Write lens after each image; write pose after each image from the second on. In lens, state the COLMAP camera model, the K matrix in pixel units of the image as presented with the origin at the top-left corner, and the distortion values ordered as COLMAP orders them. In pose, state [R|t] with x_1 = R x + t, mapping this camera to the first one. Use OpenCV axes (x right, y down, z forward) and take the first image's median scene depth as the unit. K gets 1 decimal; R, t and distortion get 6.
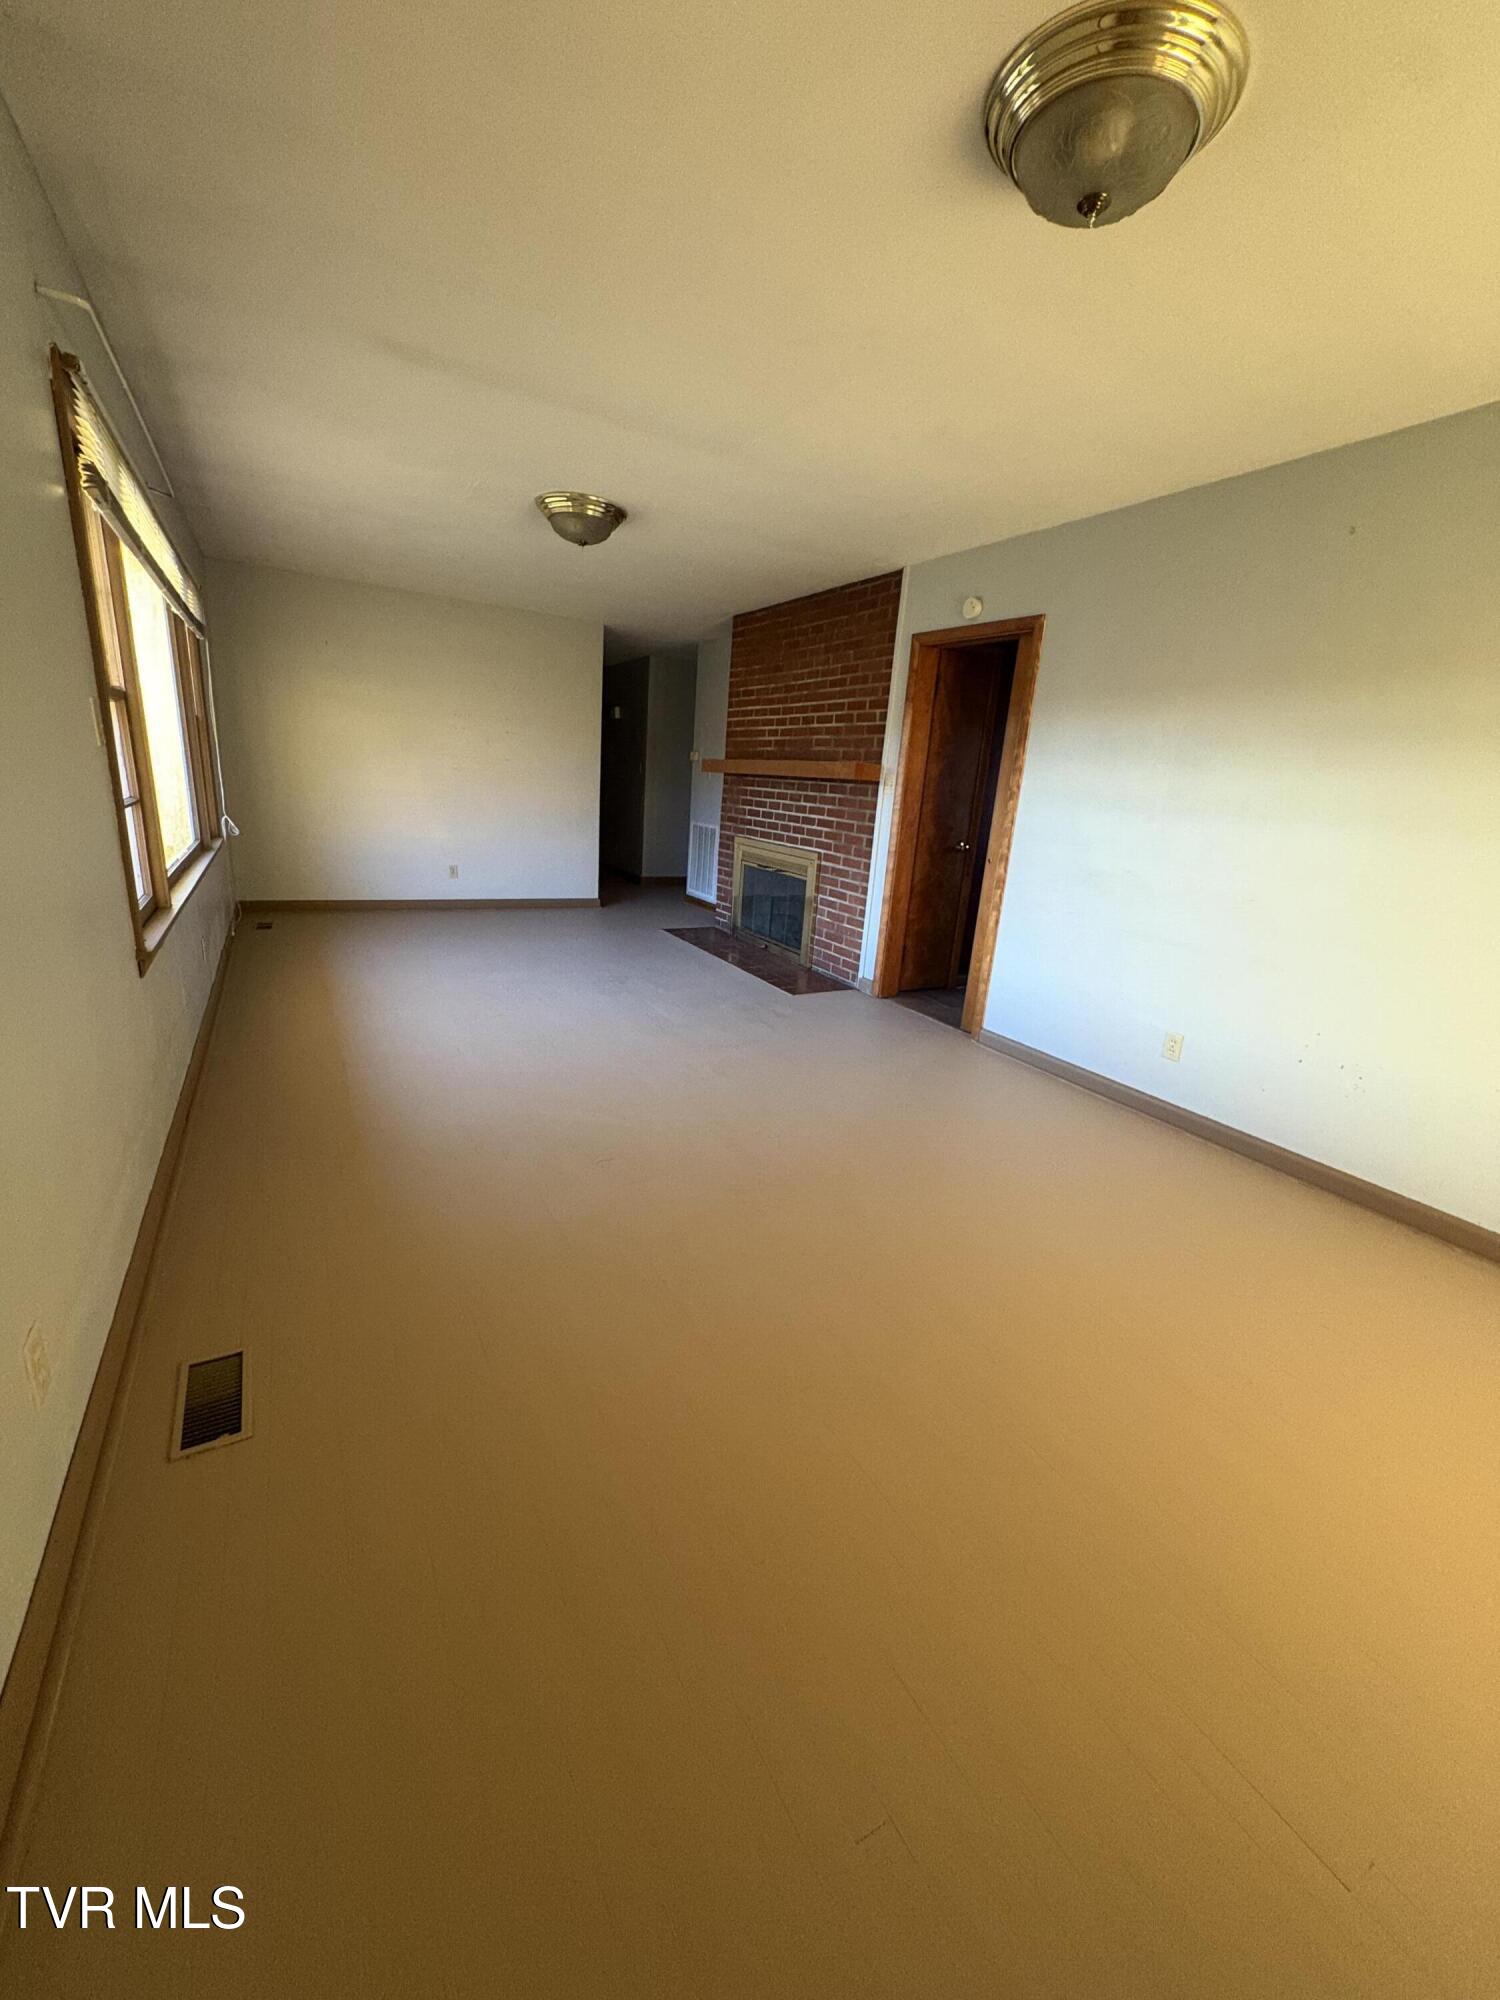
lens RADIAL K [[795.3, 0, 754.5], [0, 795.3, 1004.9], [0, 0, 1]] dist [0.002195, 0.000287]
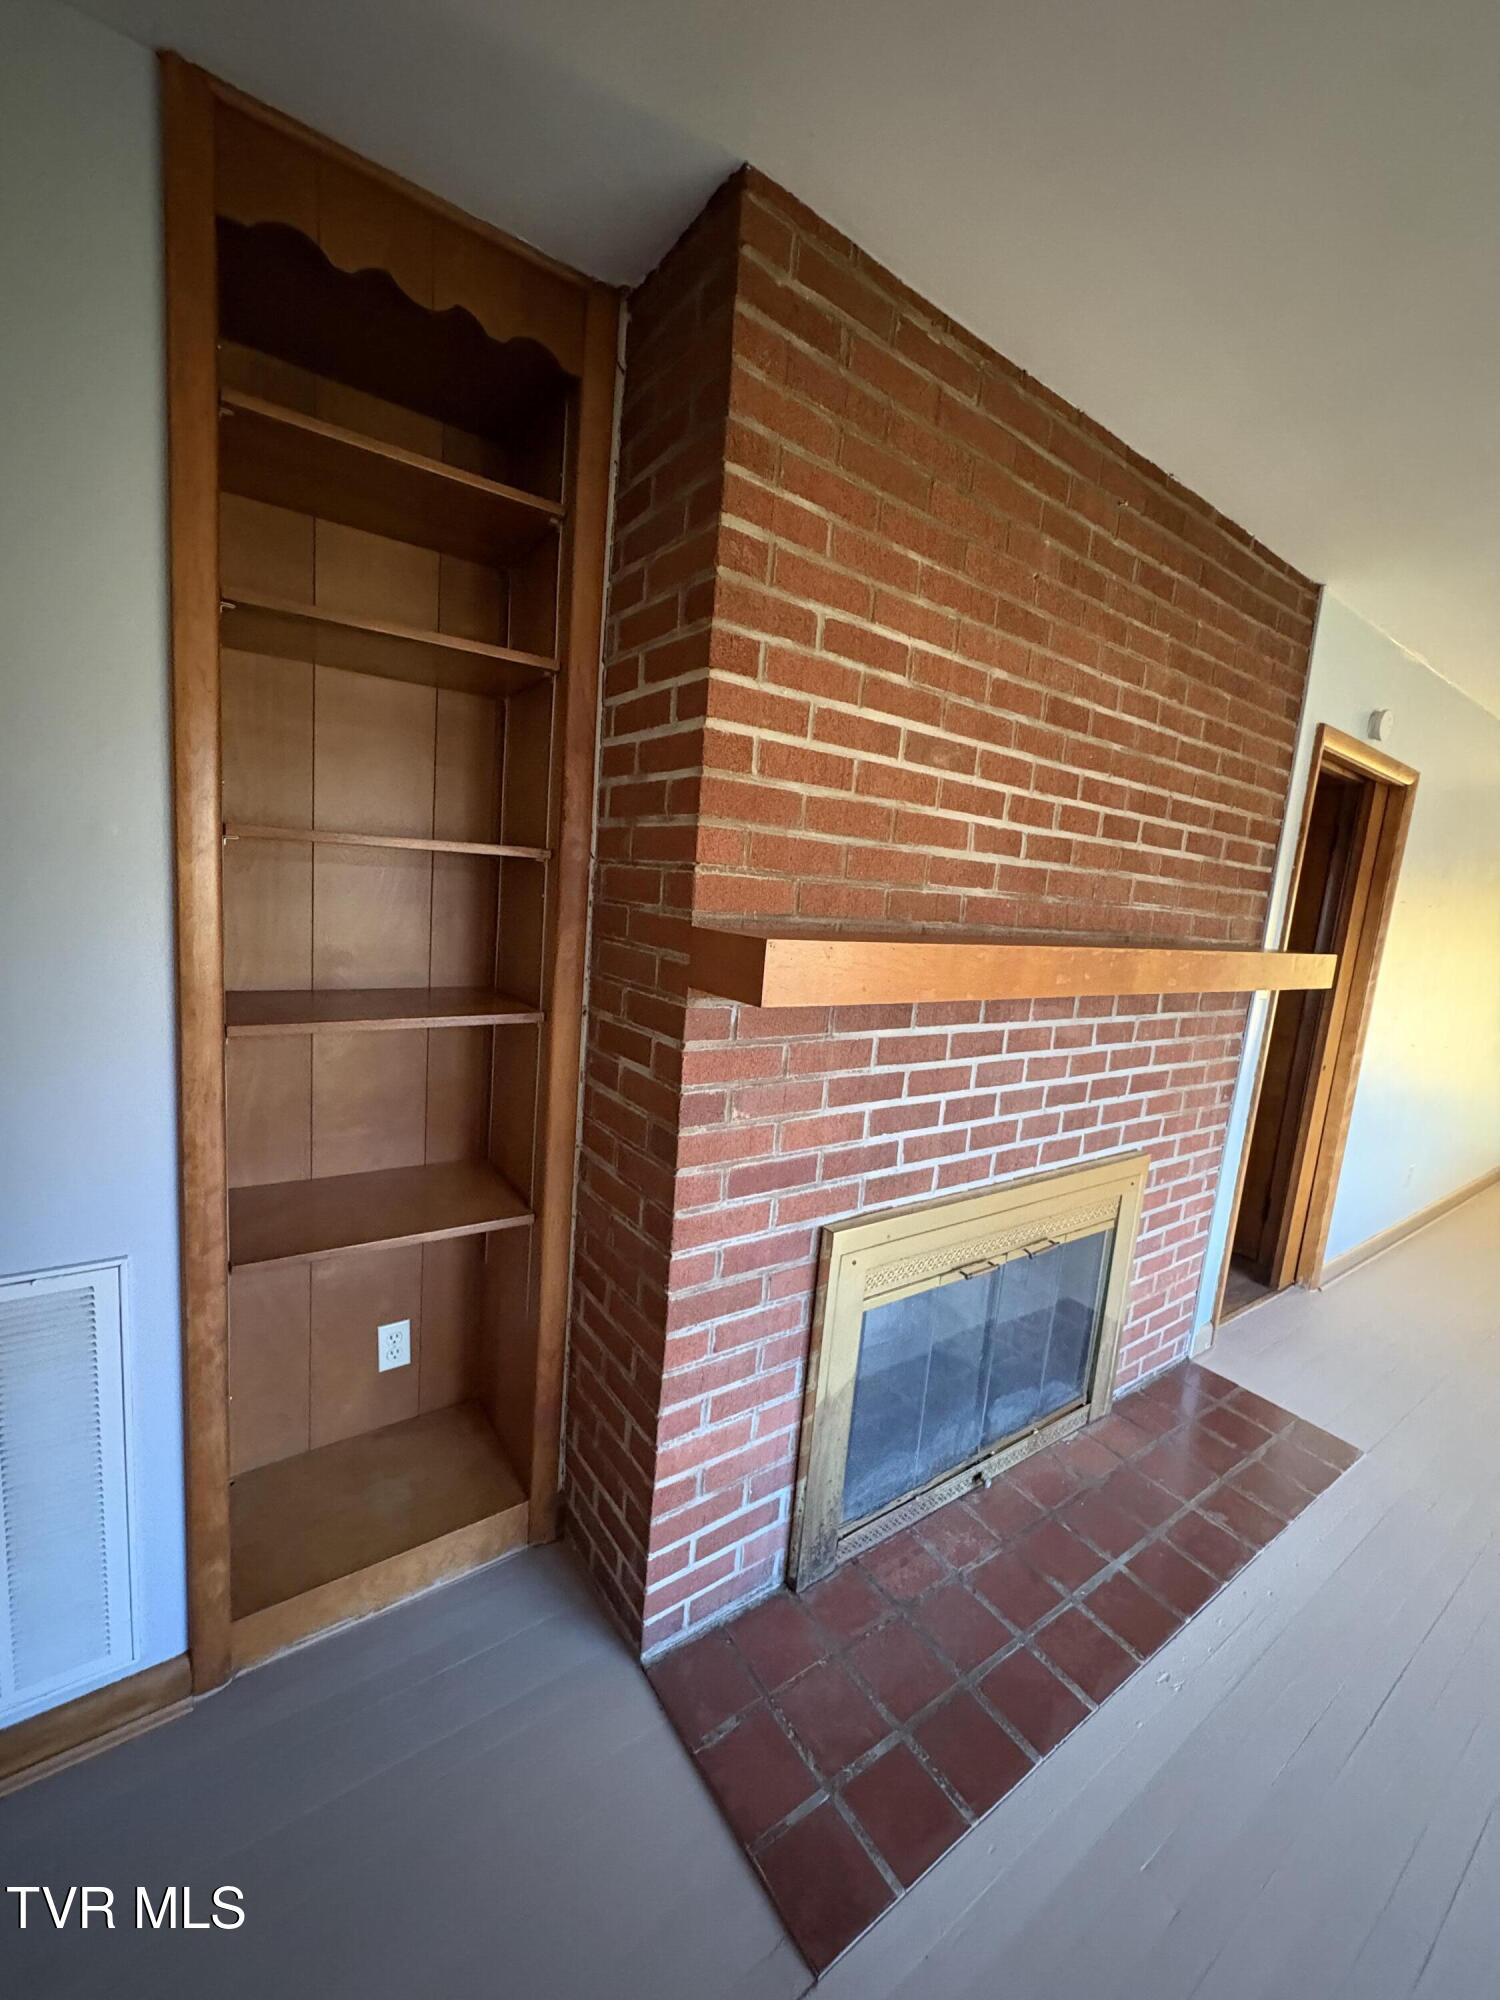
lens RADIAL K [[795.3, 0, 749.0], [0, 795.3, 1007.7], [0, 0, 1]] dist [0.002195, 0.000287]
pose [[-0.103216, -0.225684, 0.968717, -0.283151], [0.187815, 0.951977, 0.241796, -0.401534], [-0.976766, 0.206897, -0.055873, 1.207792]]
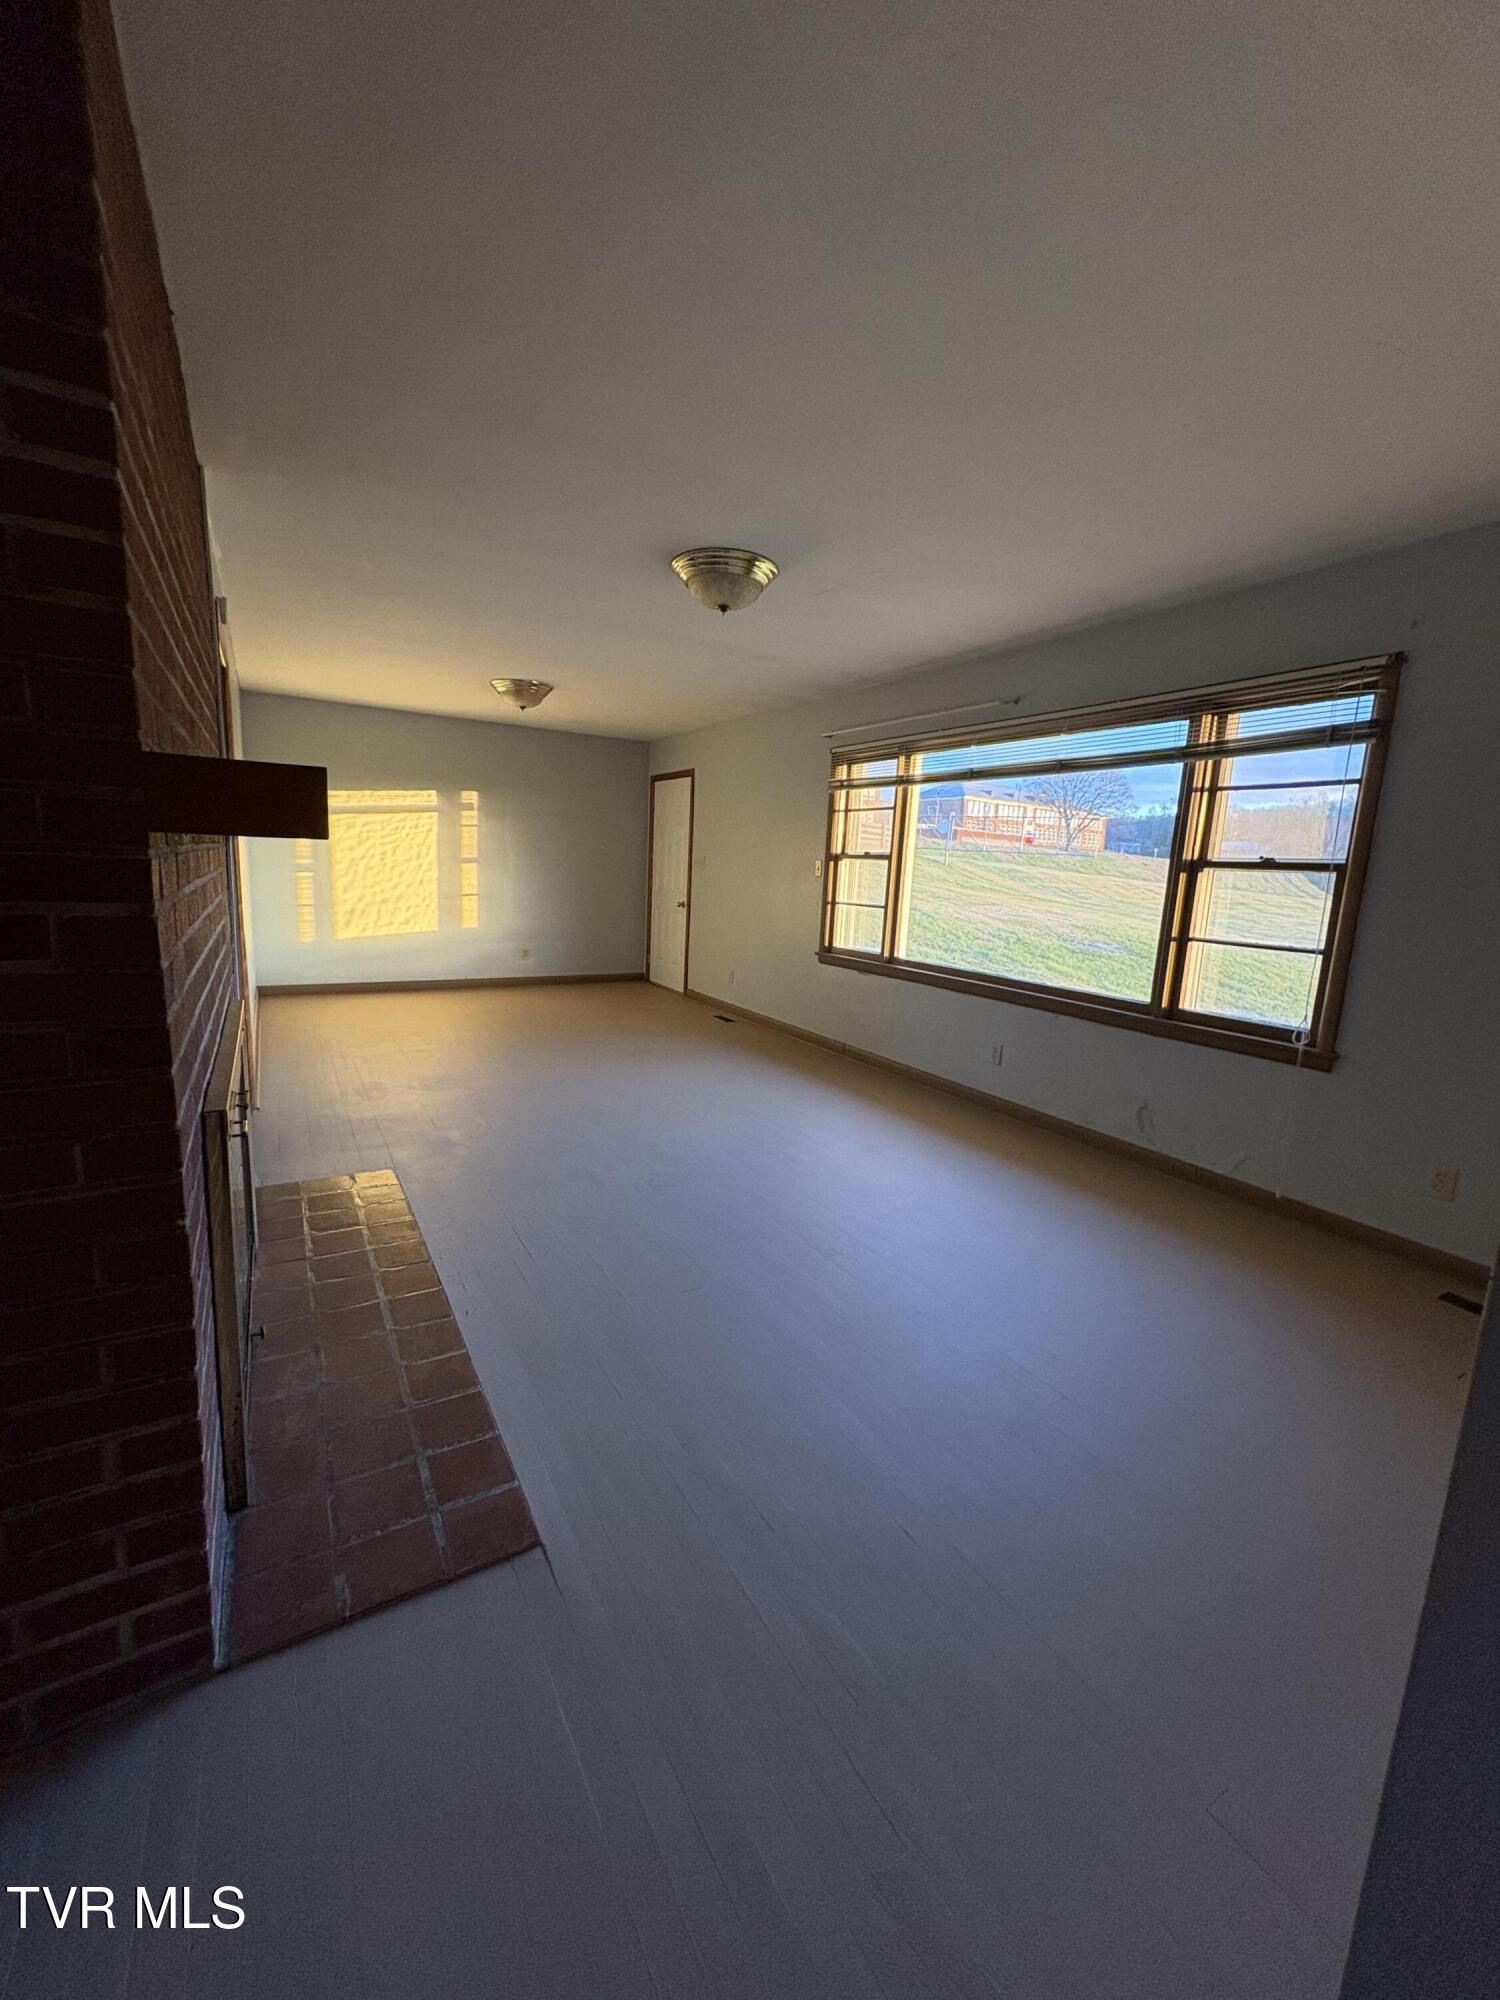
lens RADIAL K [[795.3, 0, 756.5], [0, 795.3, 1001.5], [0, 0, 1]] dist [0.002195, 0.000287]
pose [[-0.992478, -0.110407, -0.052895, -0.184444], [-0.122423, 0.895018, 0.428901, -0.415852], [-0.000012, 0.432150, -0.901802, 1.400179]]
